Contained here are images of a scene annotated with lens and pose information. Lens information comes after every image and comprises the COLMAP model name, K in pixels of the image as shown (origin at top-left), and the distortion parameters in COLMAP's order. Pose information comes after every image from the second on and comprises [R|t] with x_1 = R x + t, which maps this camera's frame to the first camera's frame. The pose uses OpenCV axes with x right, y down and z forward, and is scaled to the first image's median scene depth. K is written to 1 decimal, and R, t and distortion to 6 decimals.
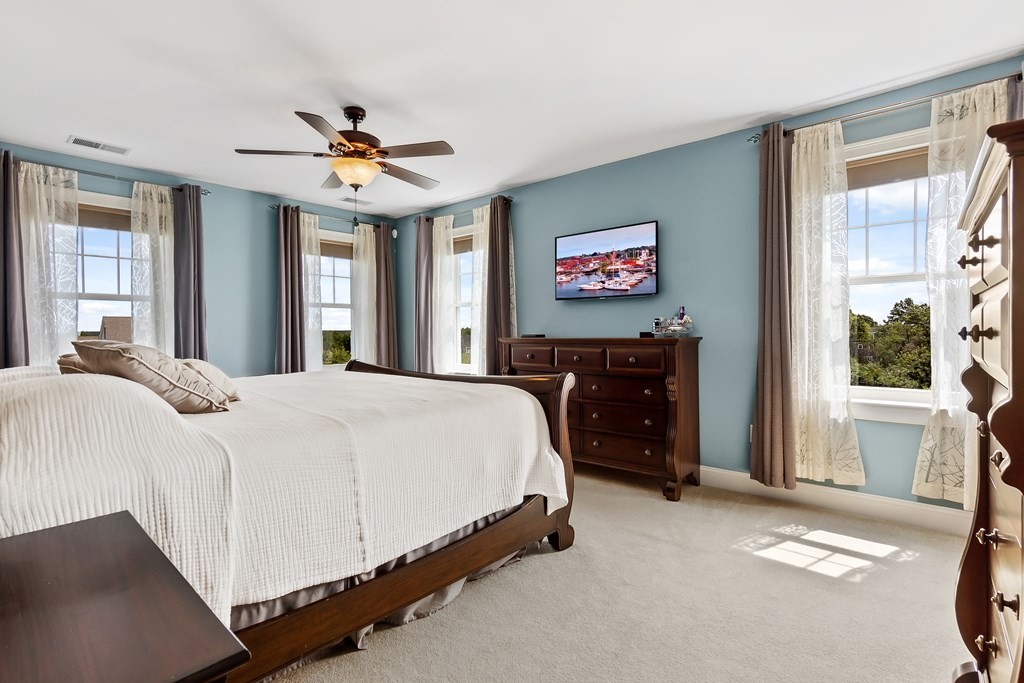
lens RADIAL K [[476.8, 0, 515.6], [0, 476.8, 336.5], [0, 0, 1]] dist [0.016746, -0.000590]
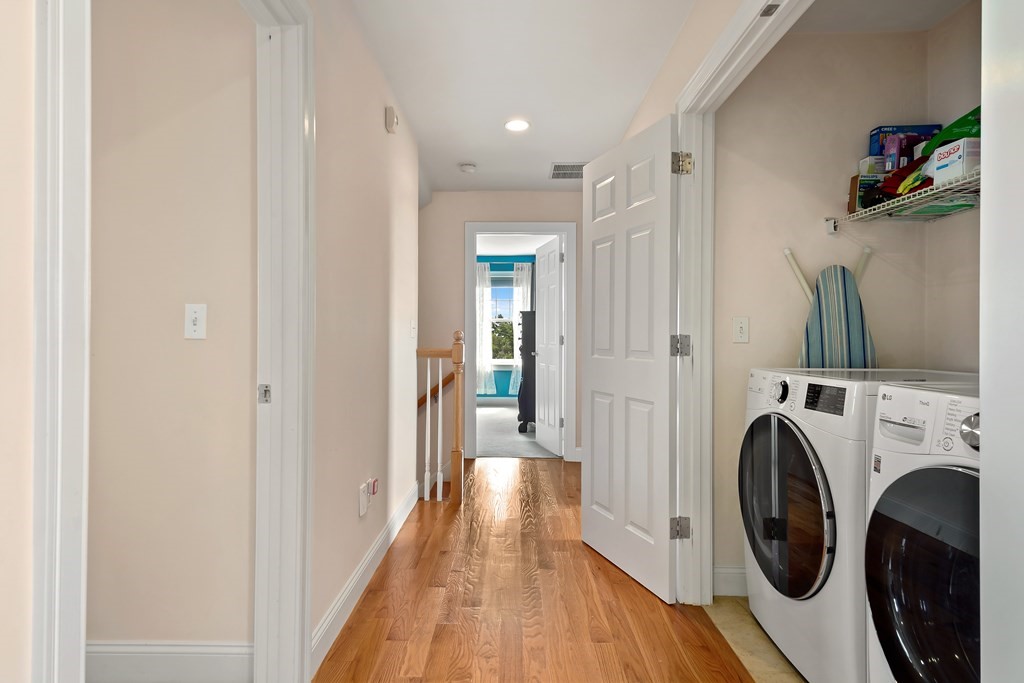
lens RADIAL K [[569.2, 0, 511.3], [0, 569.2, 338.2], [0, 0, 1]] dist [0.000128, 0.000001]
pose [[0.760201, 0.011368, 0.649588, -1.325453], [-0.002133, 0.999885, -0.015002, 0.033027], [-0.649684, 0.010019, 0.760138, -1.534308]]
